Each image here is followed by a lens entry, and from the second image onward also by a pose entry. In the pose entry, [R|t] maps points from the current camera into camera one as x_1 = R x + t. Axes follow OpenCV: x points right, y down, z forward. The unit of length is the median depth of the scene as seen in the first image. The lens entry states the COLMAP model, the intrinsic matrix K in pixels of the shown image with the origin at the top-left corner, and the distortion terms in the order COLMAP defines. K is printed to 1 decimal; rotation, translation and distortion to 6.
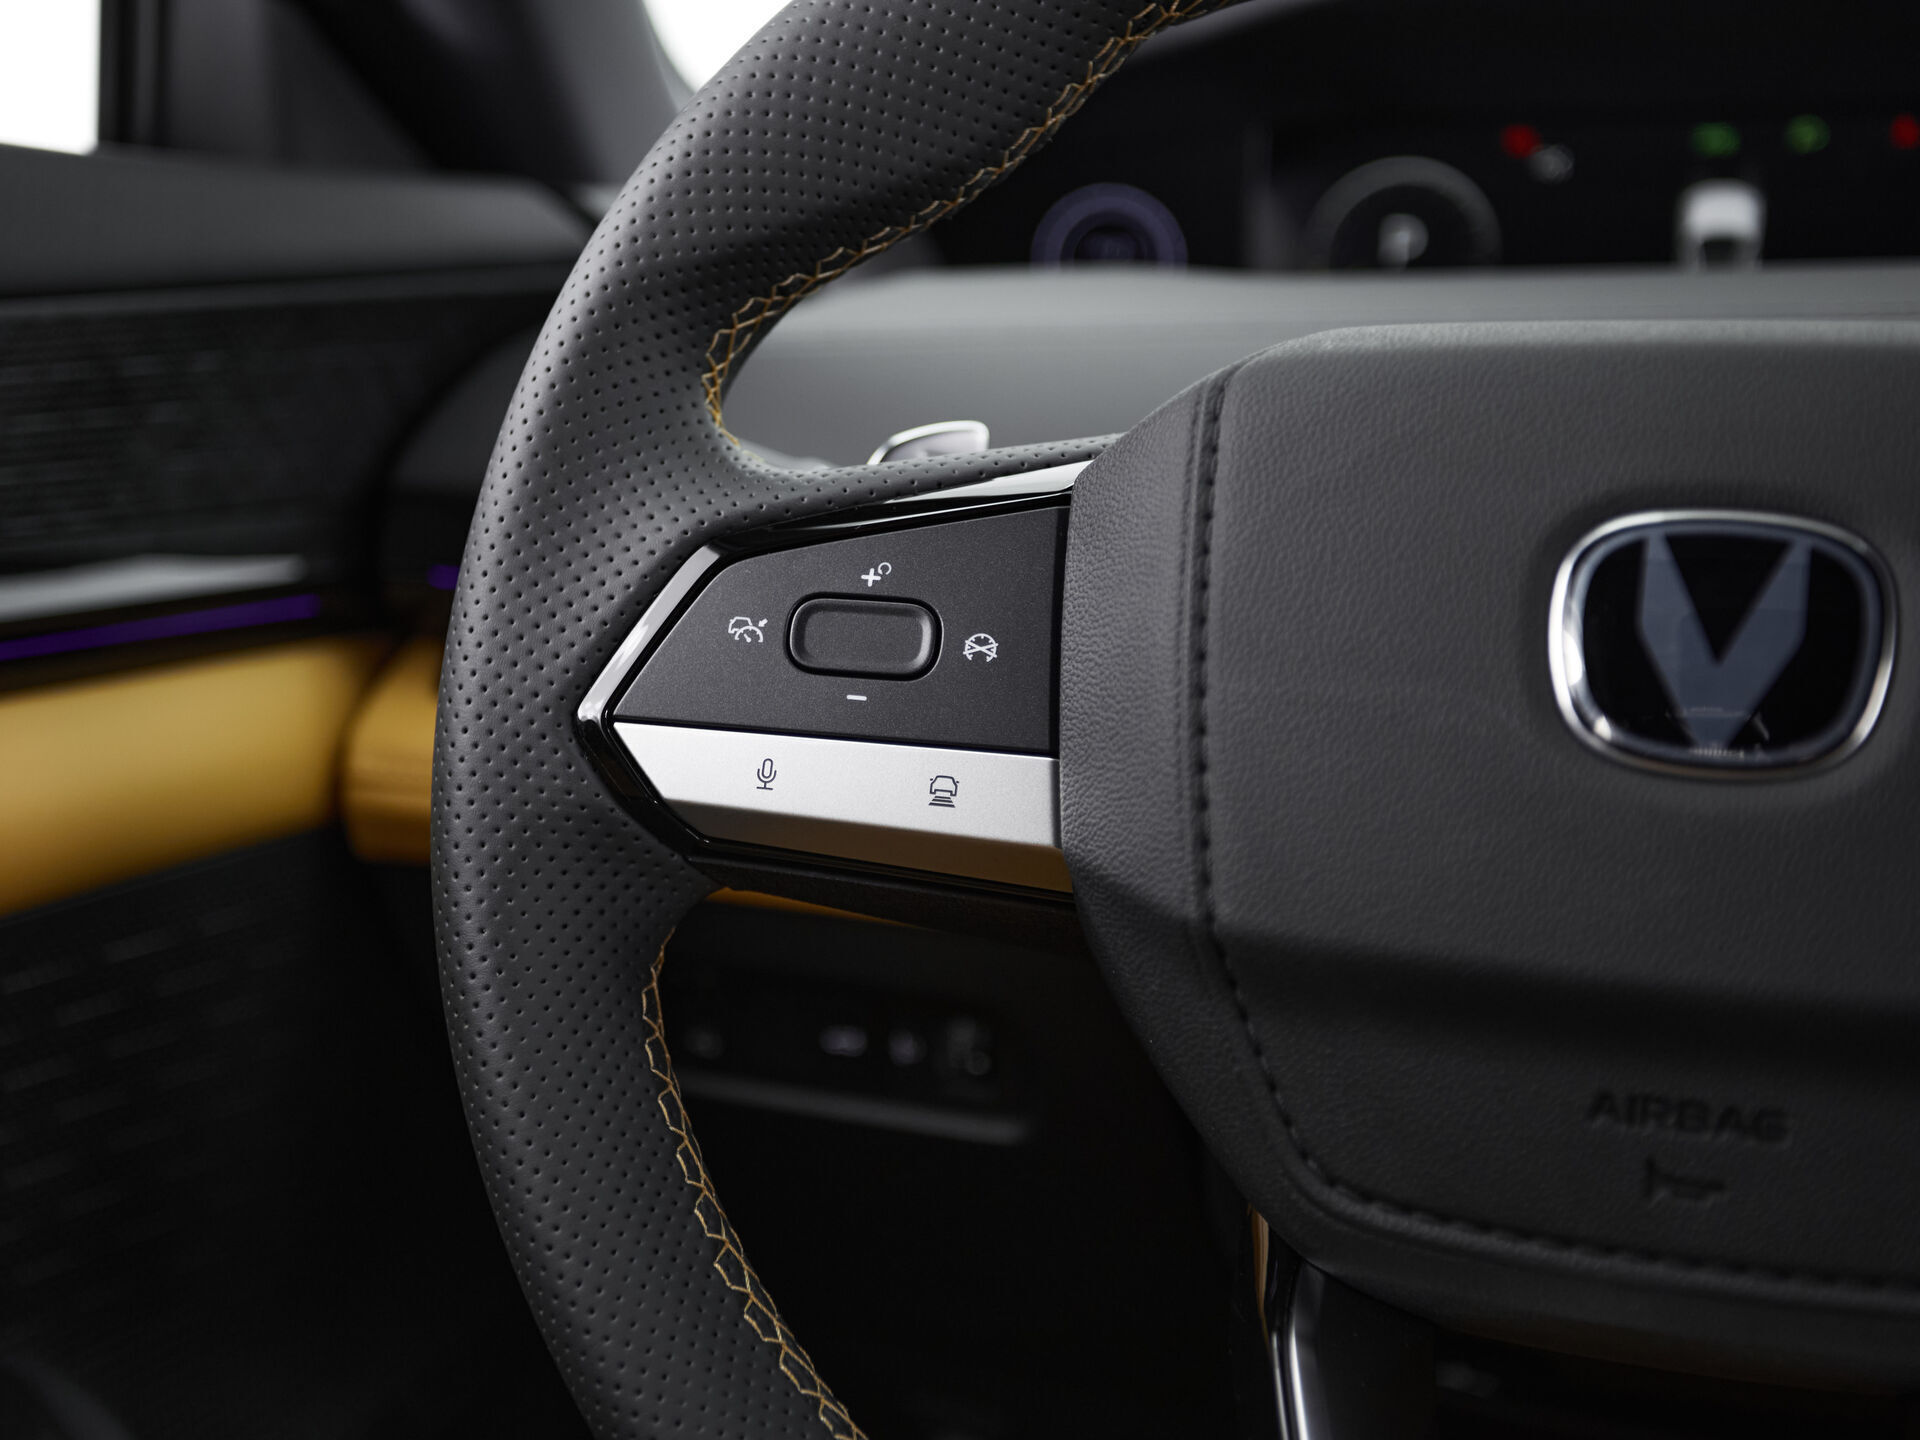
lens RADIAL K [[2509.1, 0, 864.5], [0, 2509.1, 707.5], [0, 0, 1]] dist [0.020656, 0.000000]
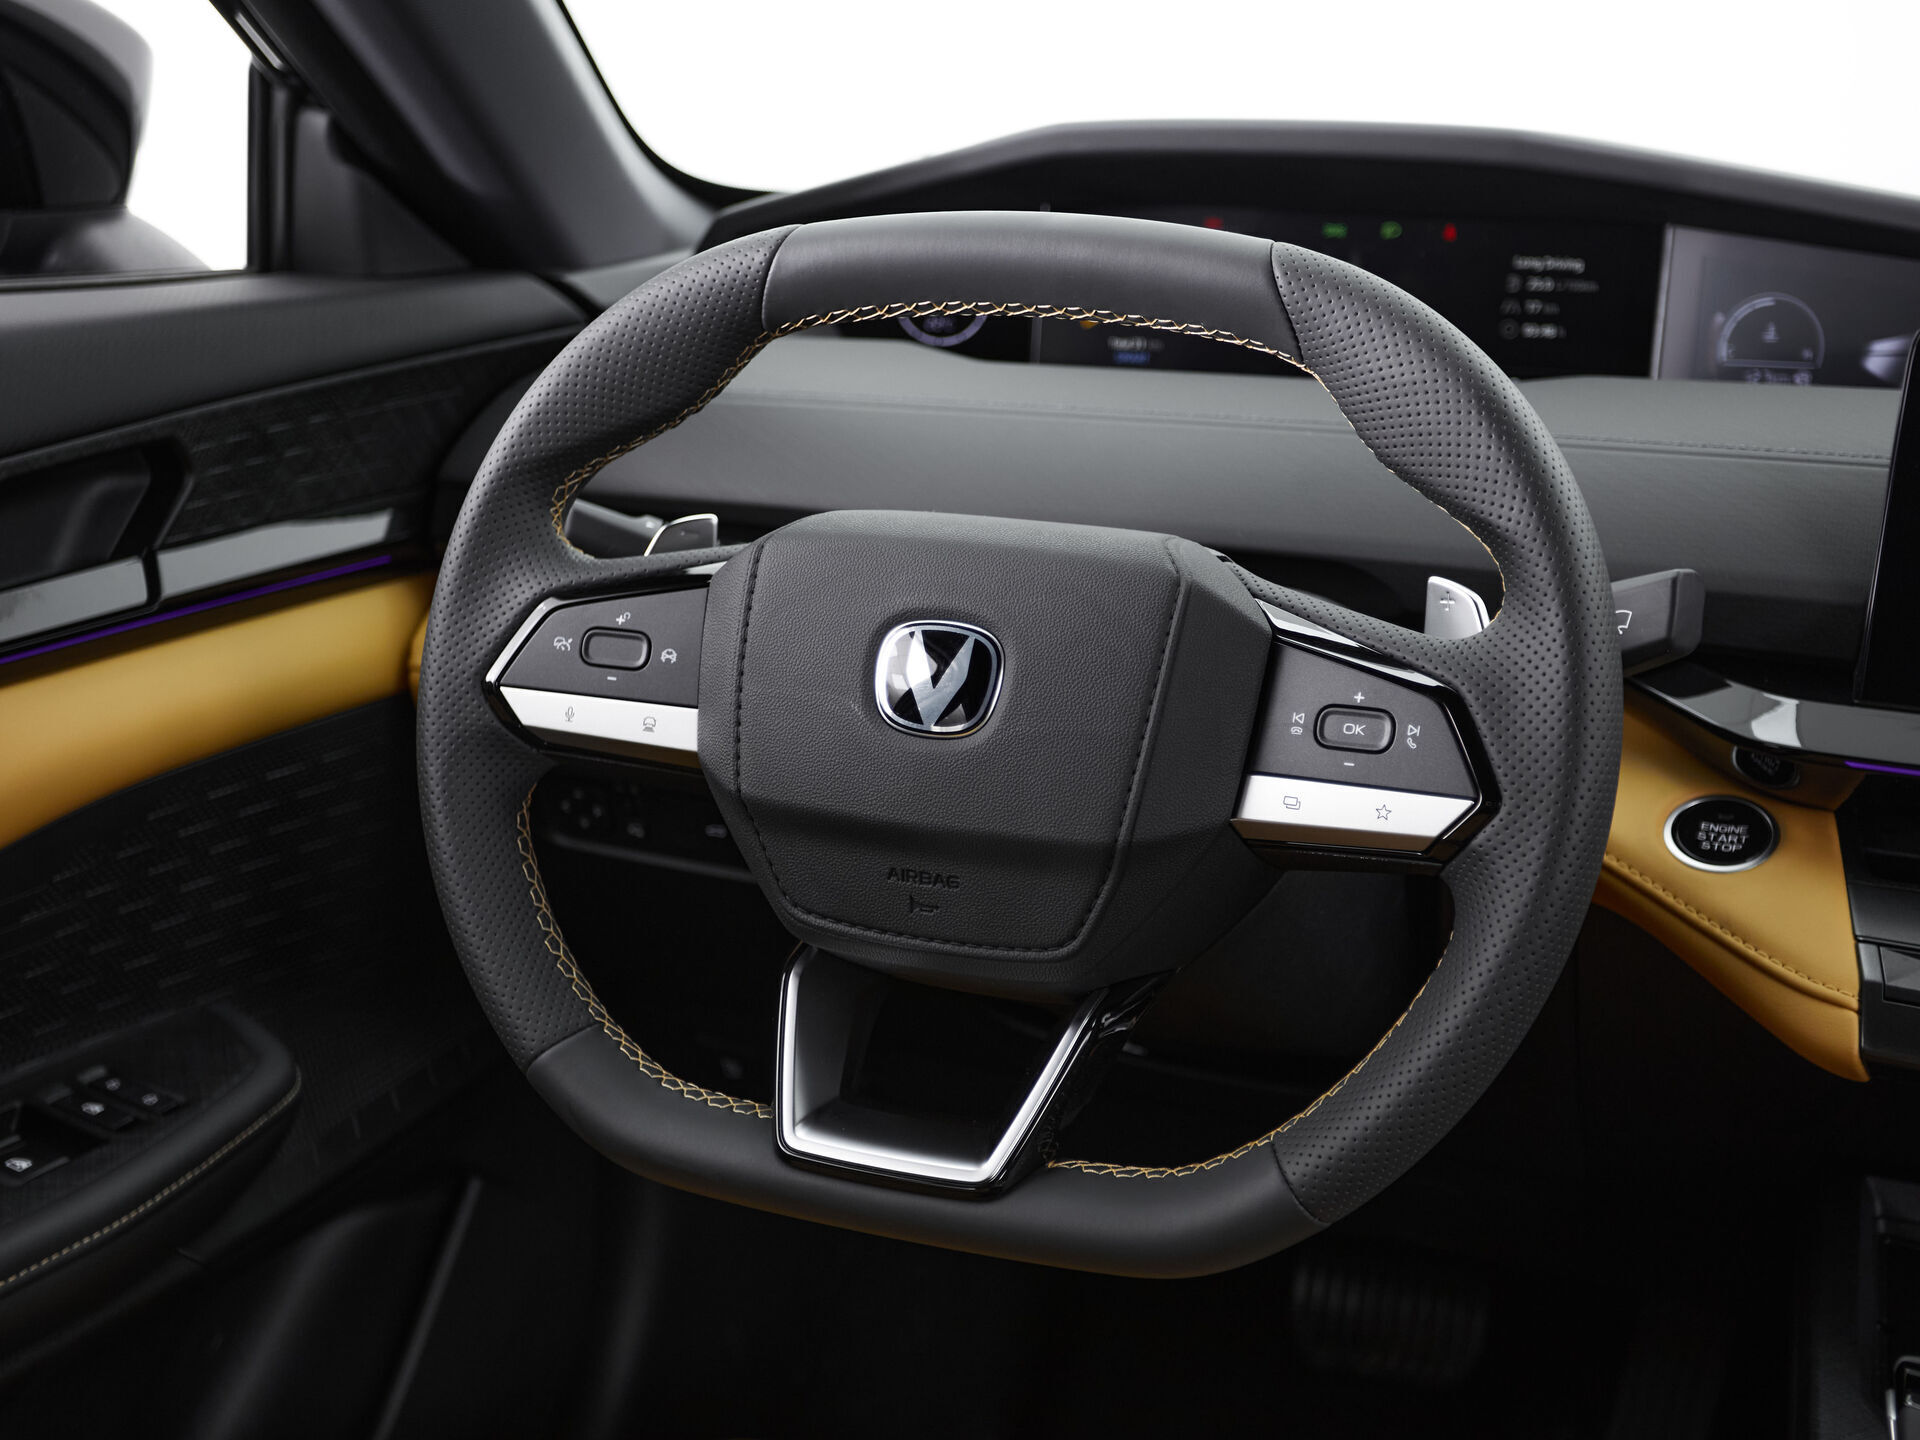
lens RADIAL K [[2509.1, 0, 947.9], [0, 2509.1, 731.2], [0, 0, 1]] dist [0.020656, 0.000000]
pose [[0.999412, 0.009754, -0.032874, 0.344157], [-0.006331, 0.994695, 0.102669, -0.175776], [0.033701, -0.102401, 0.994172, -1.077478]]
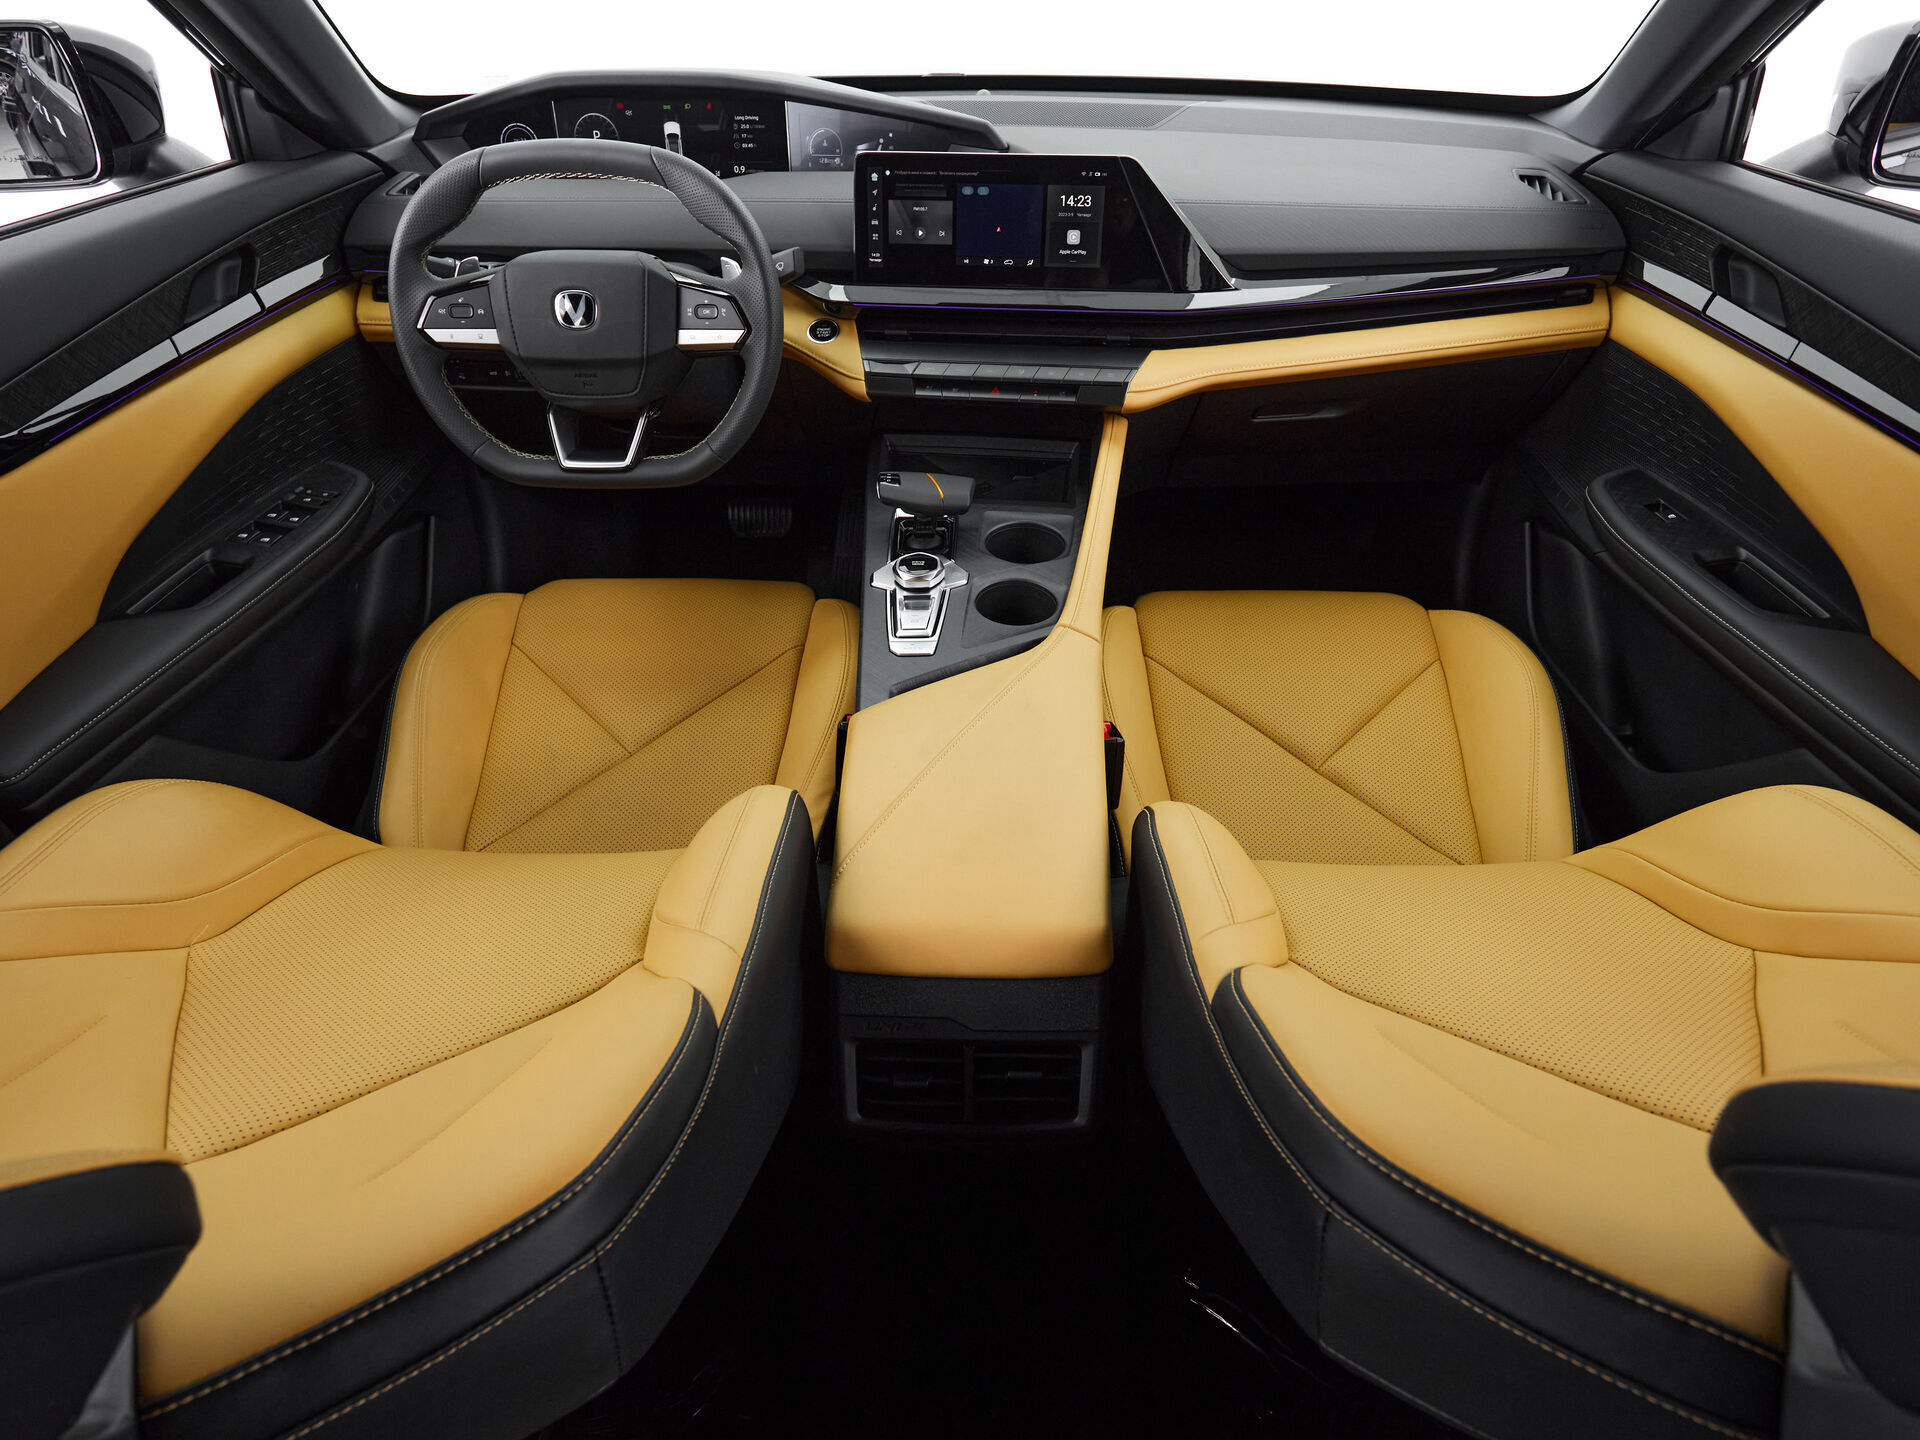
lens RADIAL K [[1100.0, 0, 946.2], [0, 1100.0, 785.8], [0, 0, 1]] dist [-0.001553, 0.005544]
pose [[0.946872, -0.212653, 0.241272, 0.233370], [0.063781, 0.859462, 0.507205, -0.328508], [-0.315223, -0.464869, 0.827364, -2.251358]]
